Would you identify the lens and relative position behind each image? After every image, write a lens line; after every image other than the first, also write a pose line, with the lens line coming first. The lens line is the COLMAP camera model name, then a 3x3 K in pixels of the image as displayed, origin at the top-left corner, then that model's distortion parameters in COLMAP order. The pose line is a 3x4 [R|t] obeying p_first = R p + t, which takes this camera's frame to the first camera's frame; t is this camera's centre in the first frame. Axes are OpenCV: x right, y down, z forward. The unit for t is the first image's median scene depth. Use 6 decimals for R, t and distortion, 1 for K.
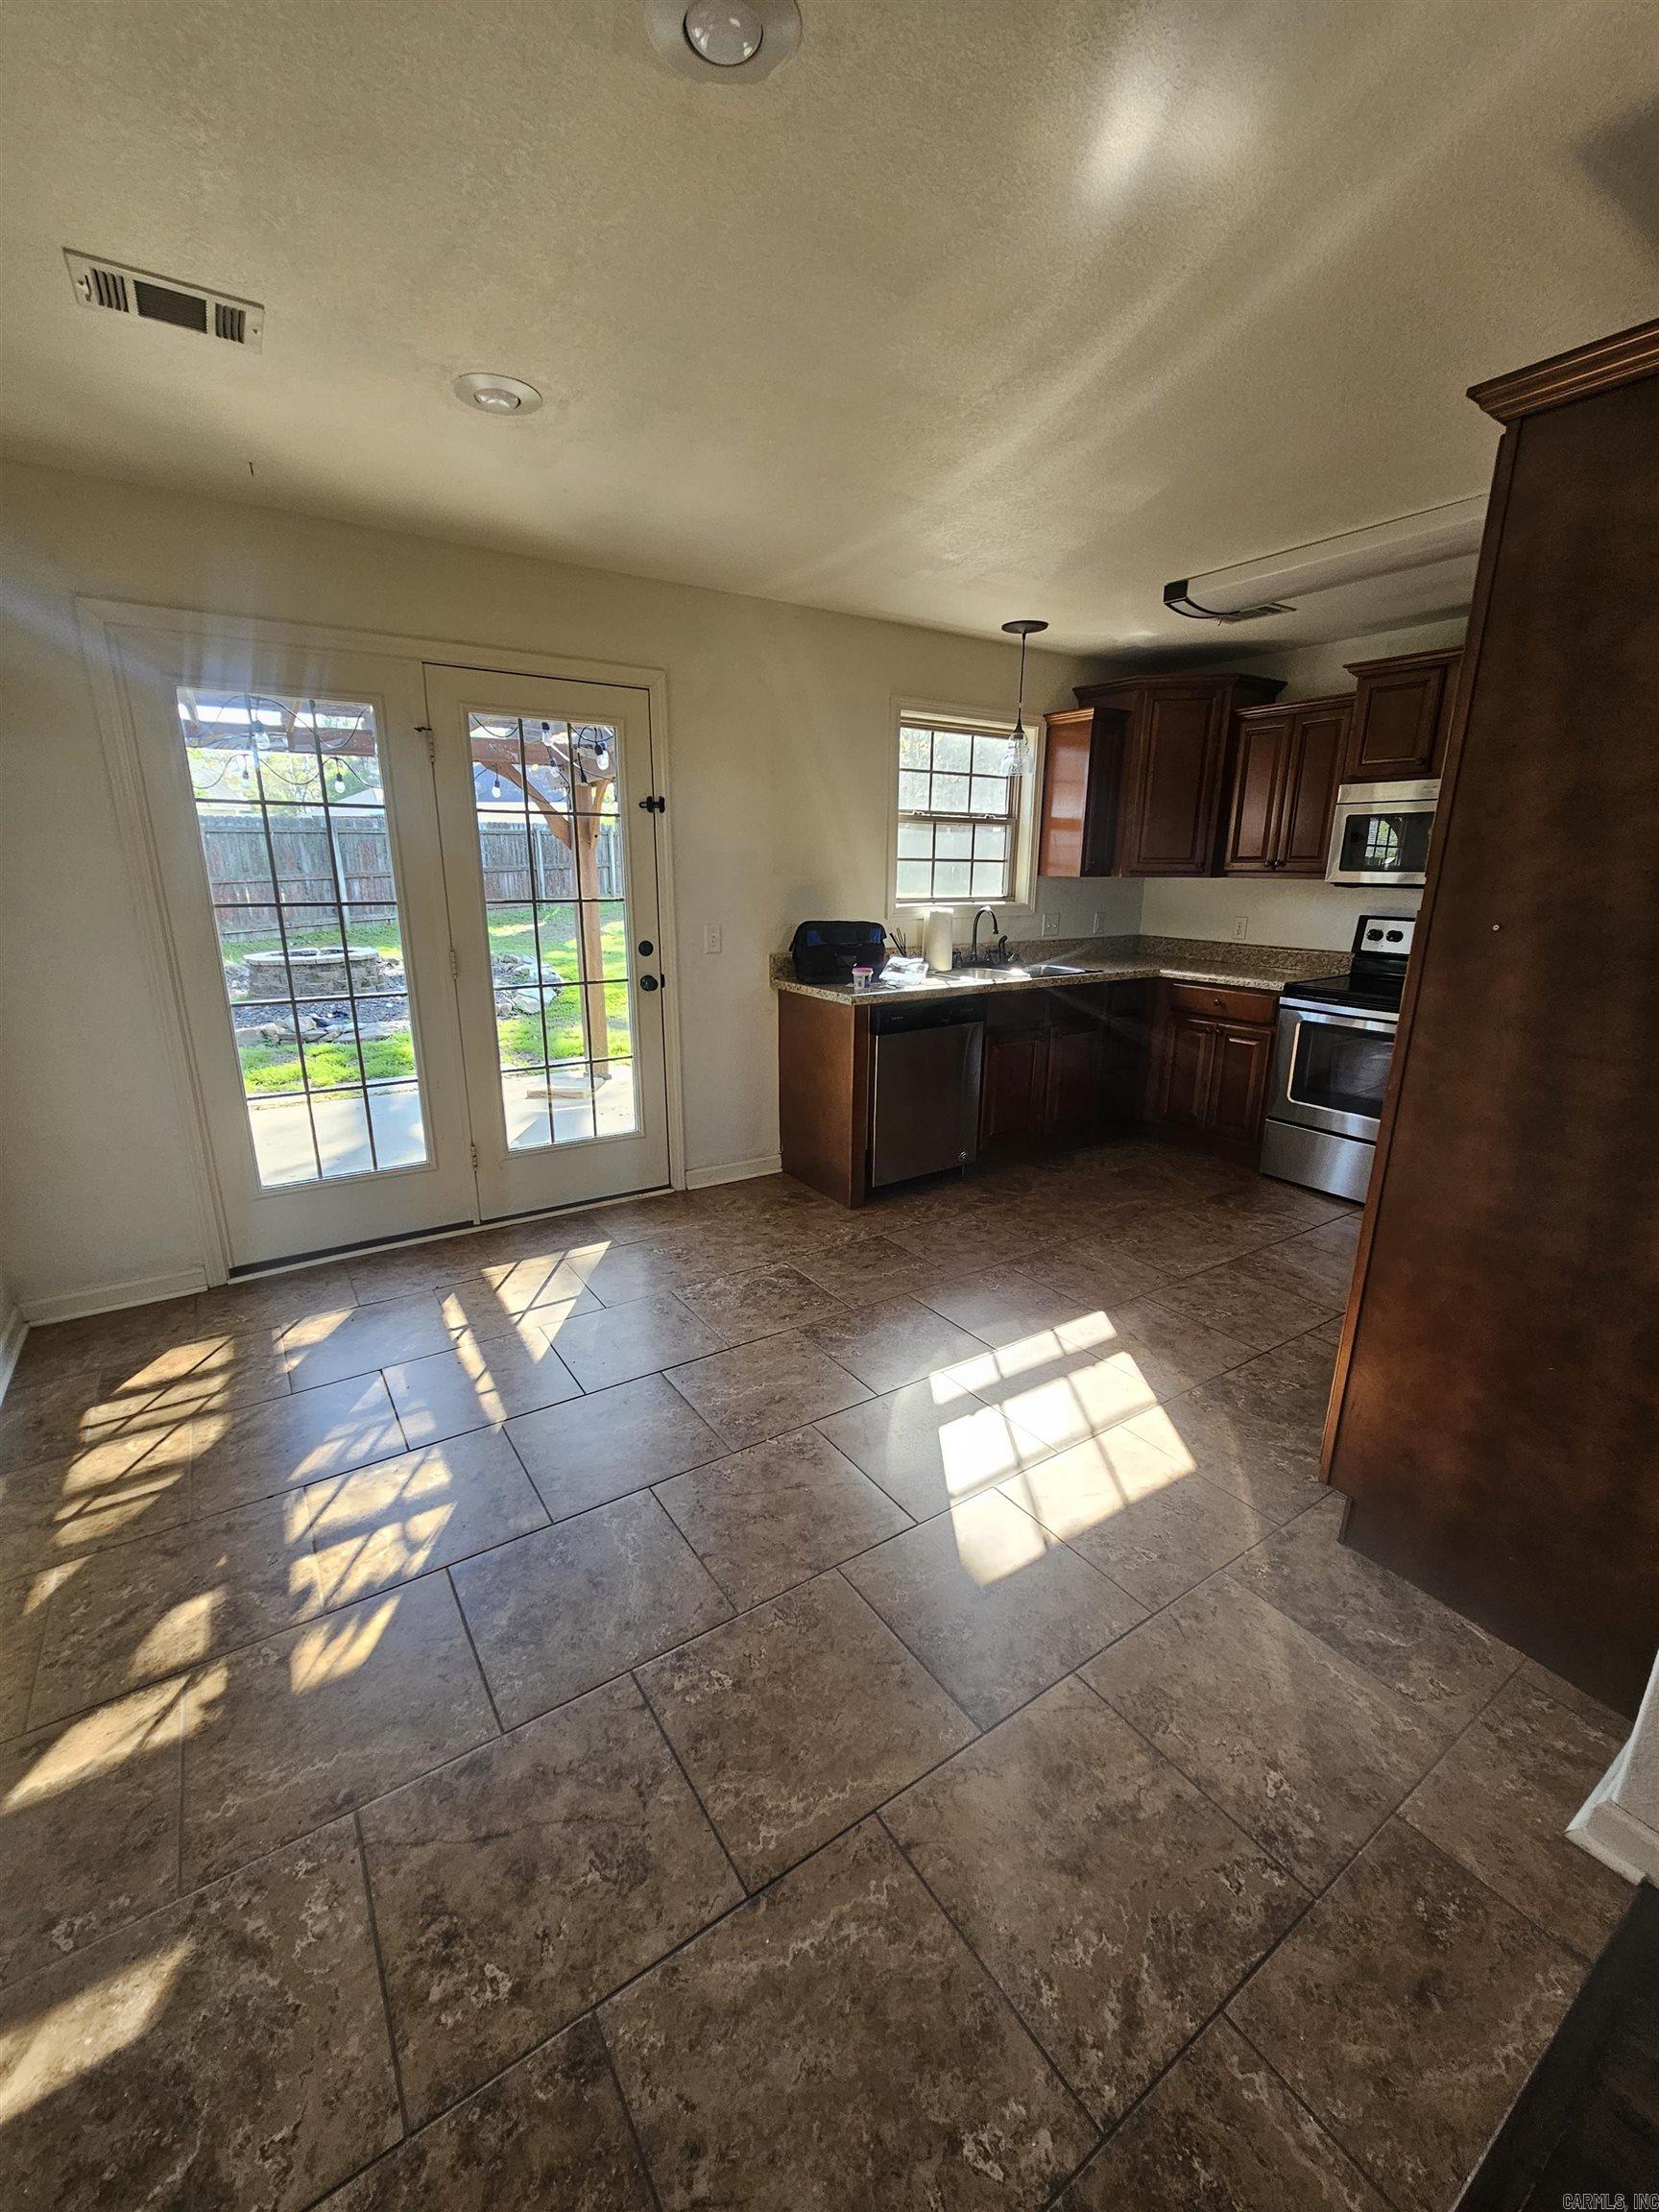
lens RADIAL K [[899.3, 0, 830.4], [0, 899.3, 1114.9], [0, 0, 1]] dist [-0.002961, 0.002379]
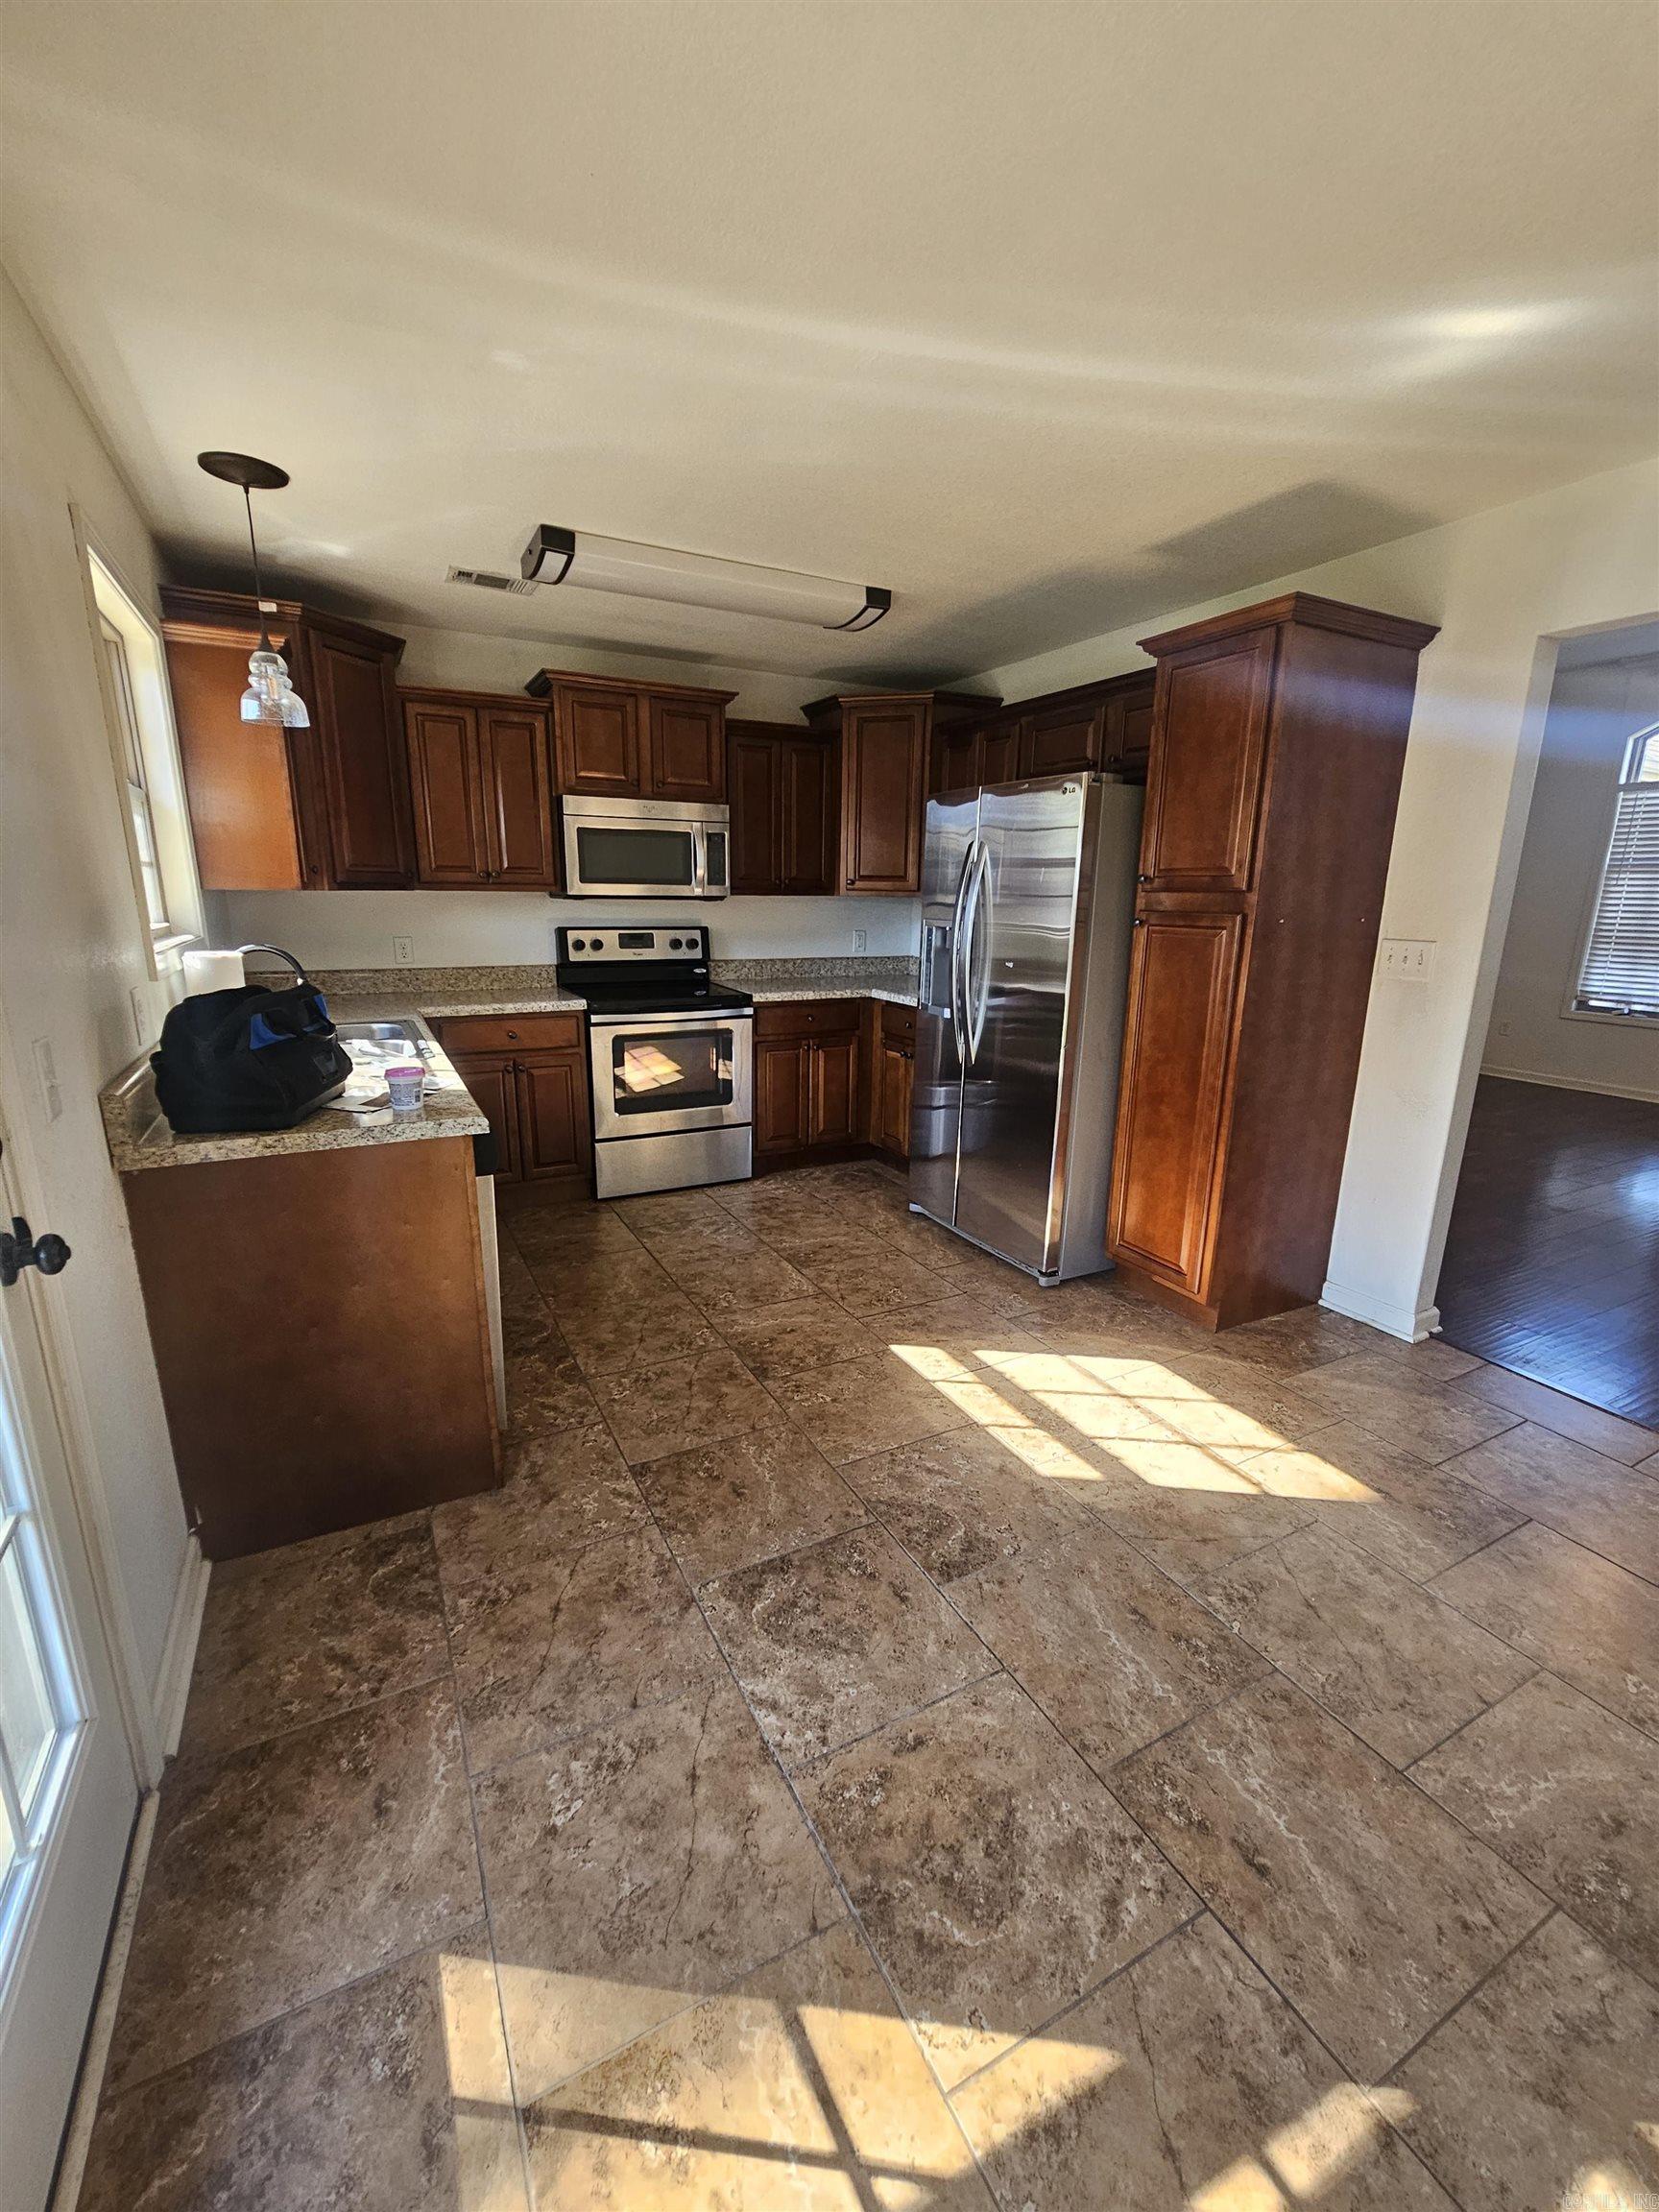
lens RADIAL K [[899.3, 0, 830.4], [0, 899.3, 1114.9], [0, 0, 1]] dist [-0.002961, 0.002379]
pose [[0.101131, -0.245280, 0.964163, -0.602328], [0.252708, 0.943679, 0.213563, -0.247974], [-0.962243, 0.222054, 0.157419, 0.913914]]
